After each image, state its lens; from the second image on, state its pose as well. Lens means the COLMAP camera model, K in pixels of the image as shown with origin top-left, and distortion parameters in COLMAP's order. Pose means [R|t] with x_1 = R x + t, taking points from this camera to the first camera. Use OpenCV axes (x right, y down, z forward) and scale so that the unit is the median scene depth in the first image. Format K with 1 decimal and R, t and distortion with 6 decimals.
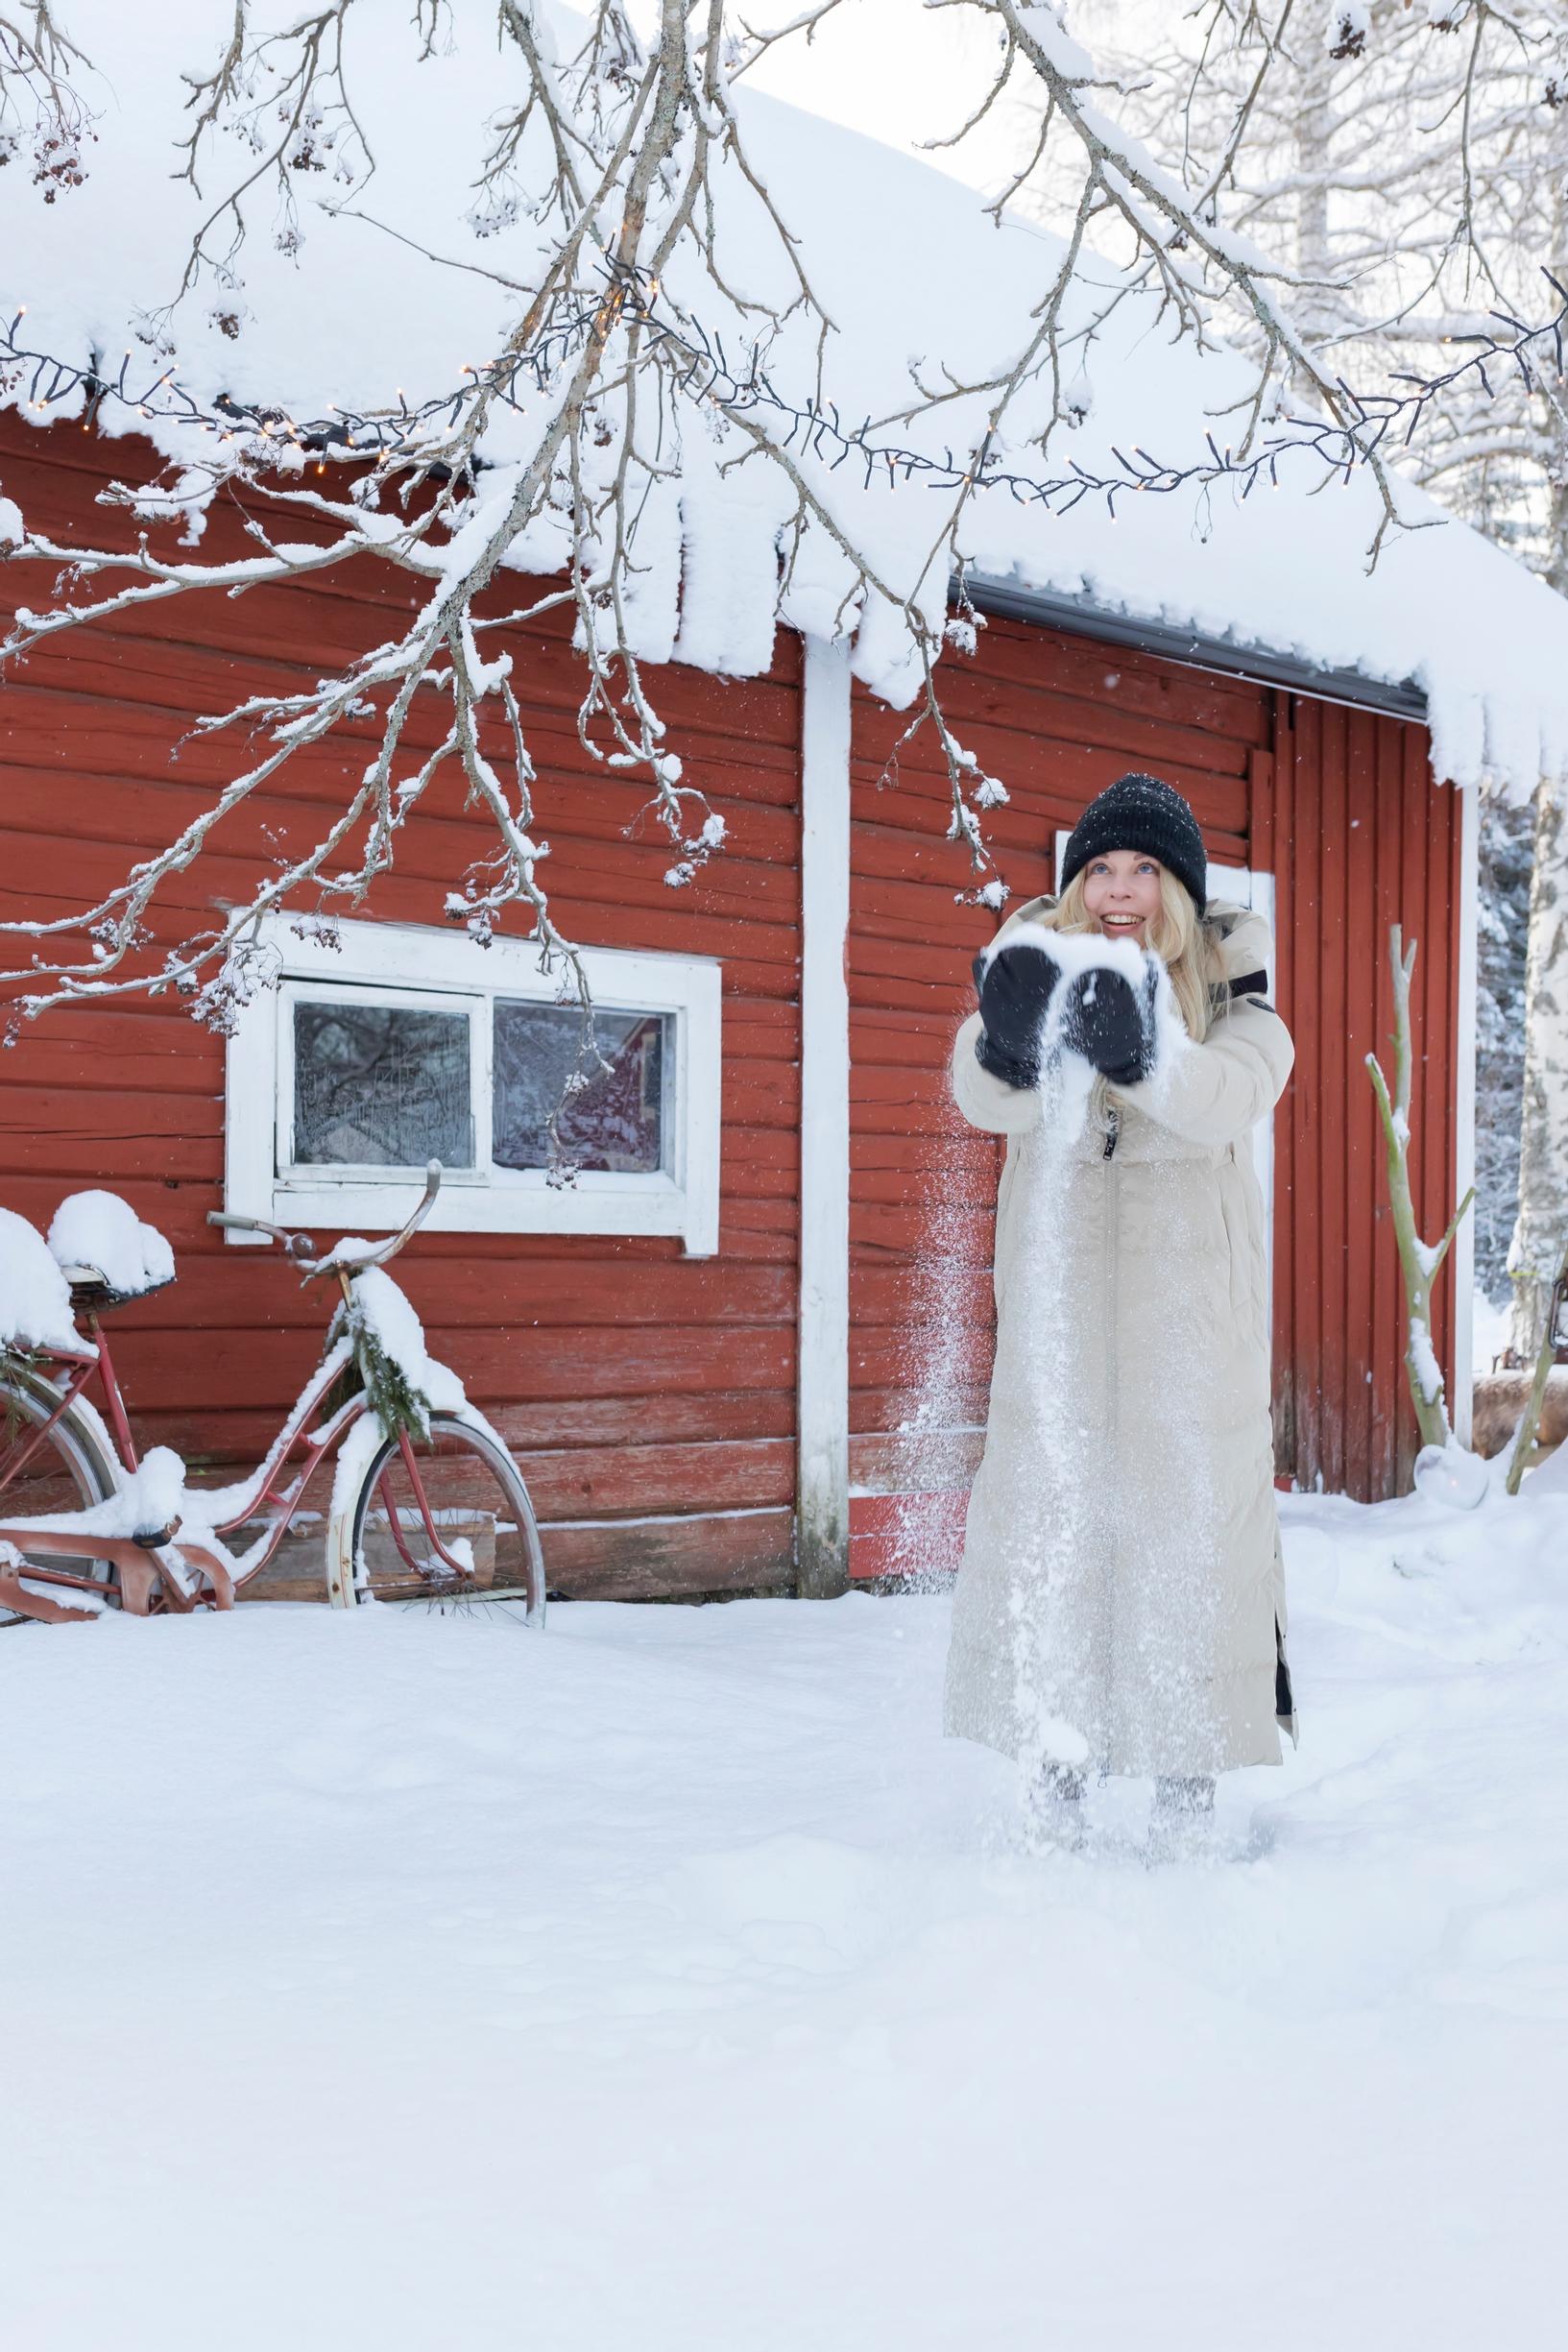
lens RADIAL K [[2419.1, 0, 784.5], [0, 2419.1, 1228.3], [0, 0, 1]] dist [0.019315, -0.000142]
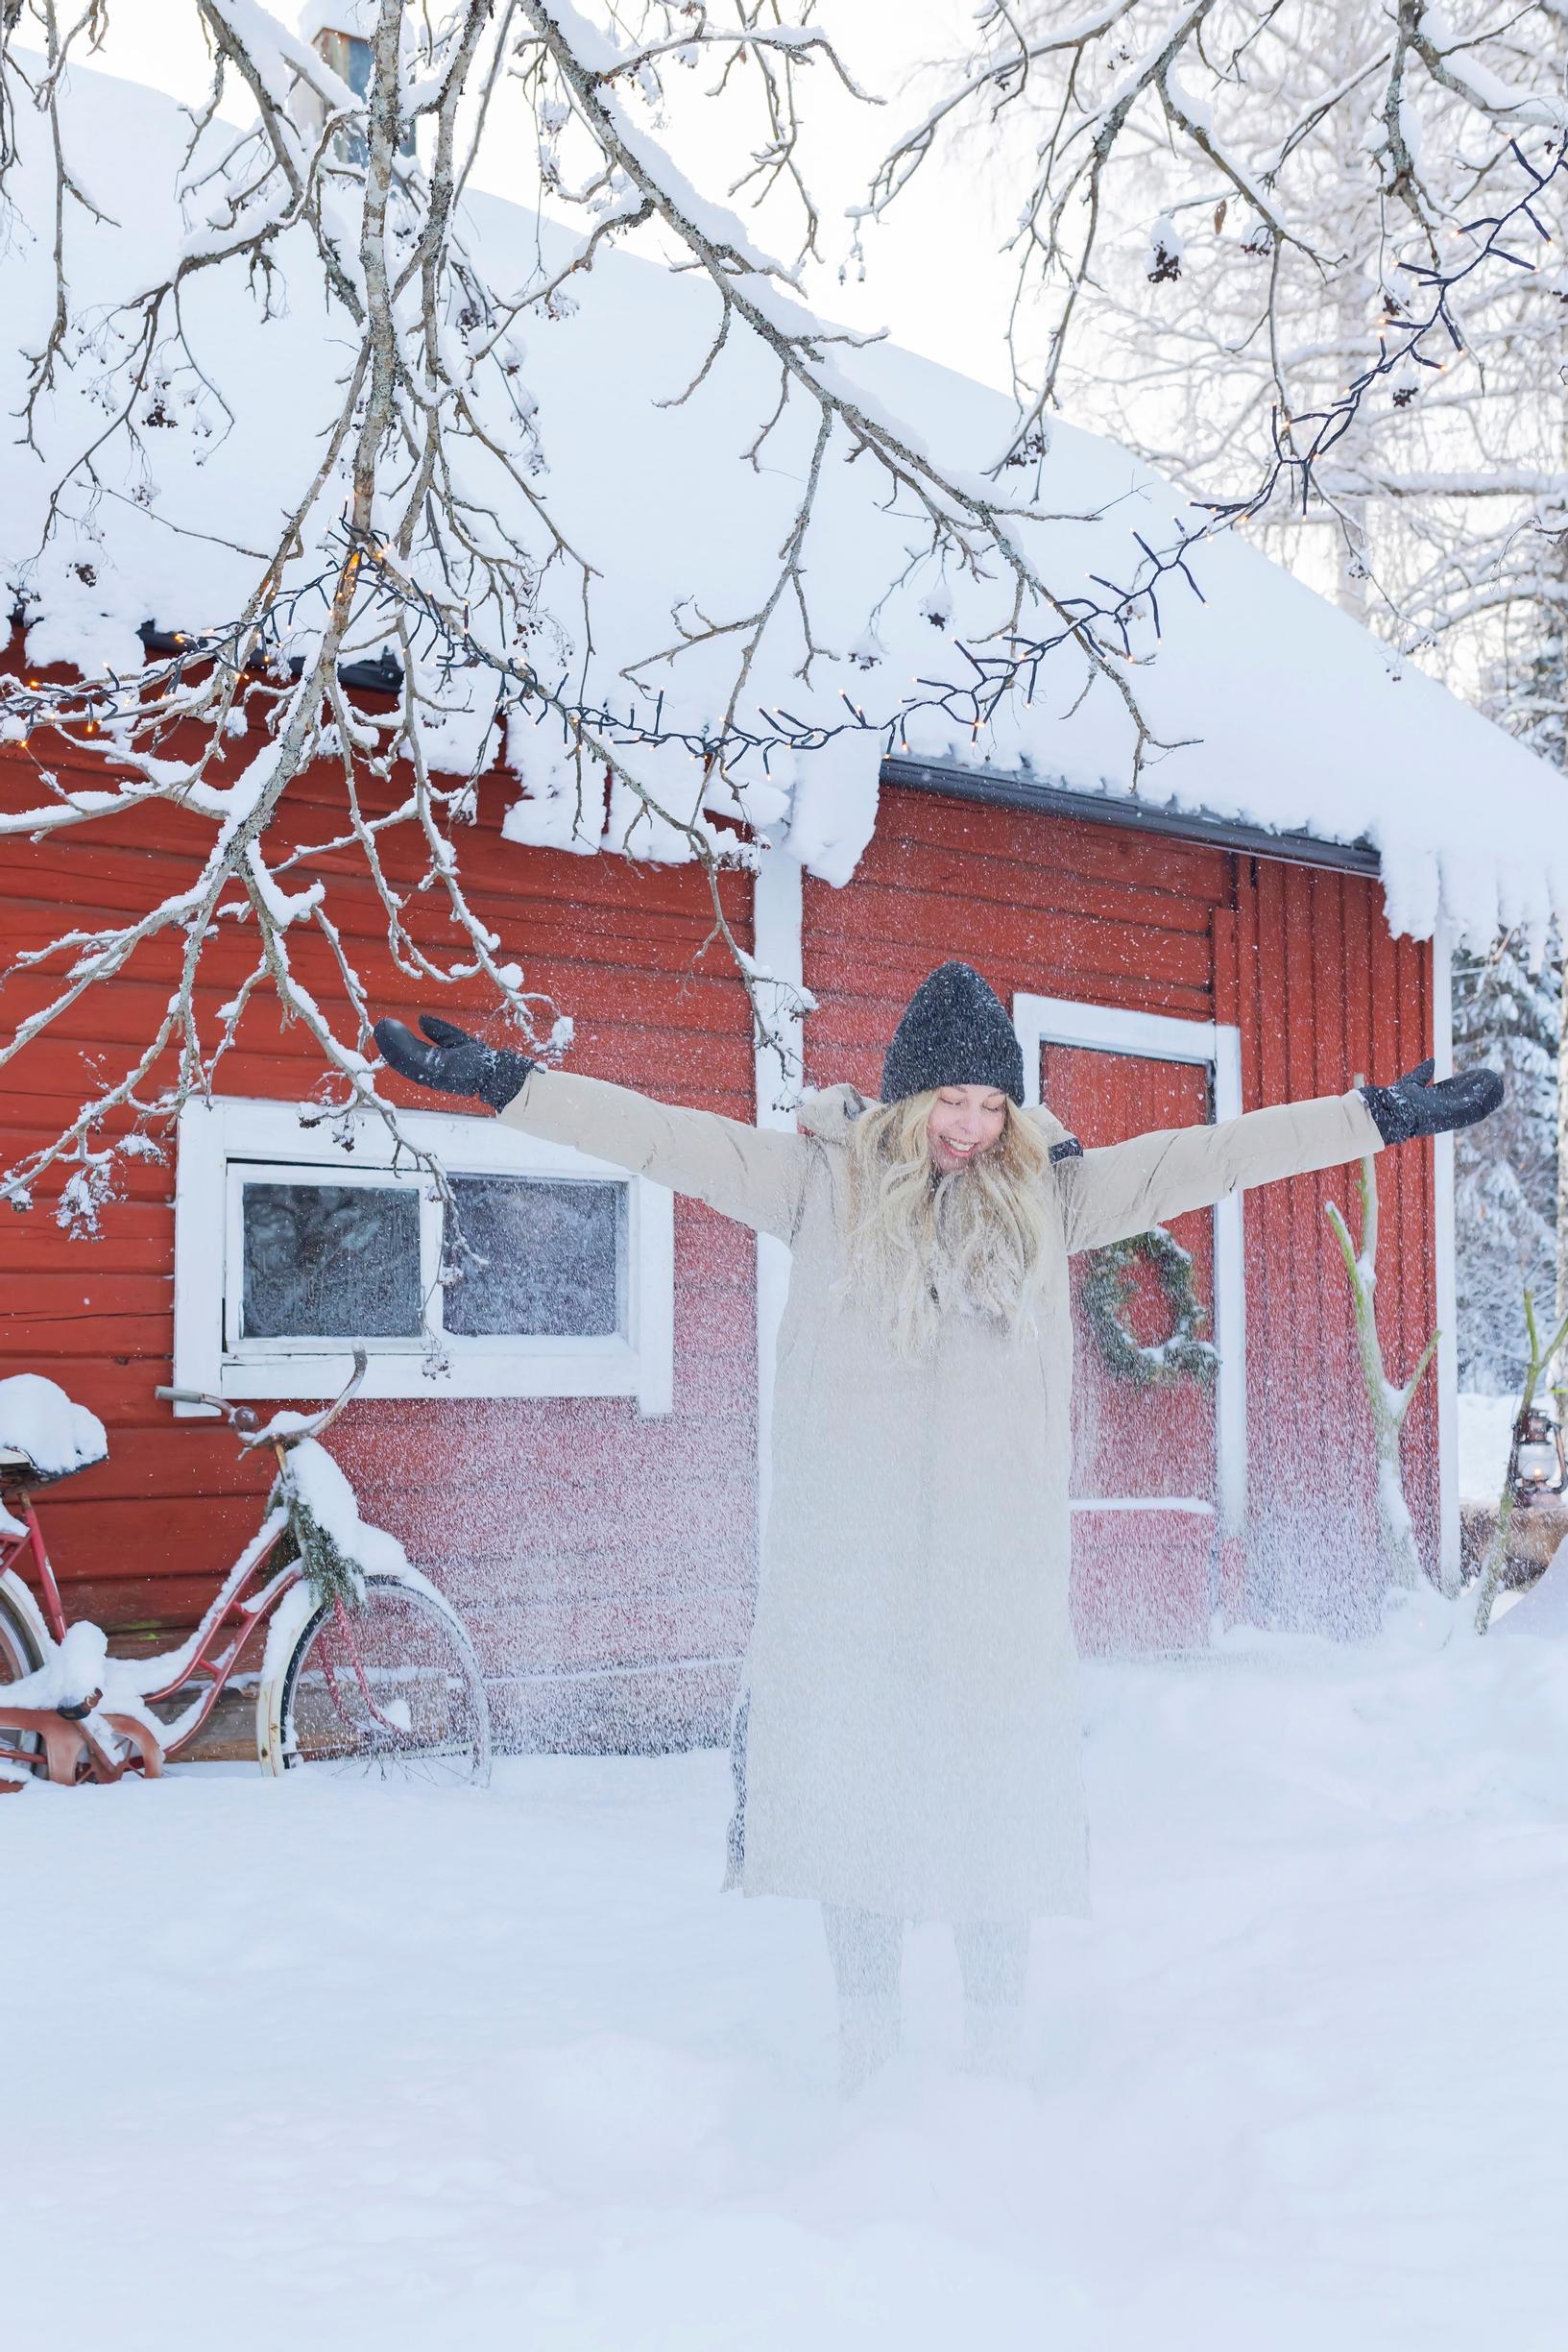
lens RADIAL K [[2305.6, 0, 784.0], [0, 2305.6, 1227.1], [0, 0, 1]] dist [0.020457, 0.005952]
pose [[0.998162, -0.014982, -0.058718, 0.098501], [0.012338, 0.998904, -0.045140, -0.028936], [0.059330, 0.044332, 0.997254, 0.018542]]
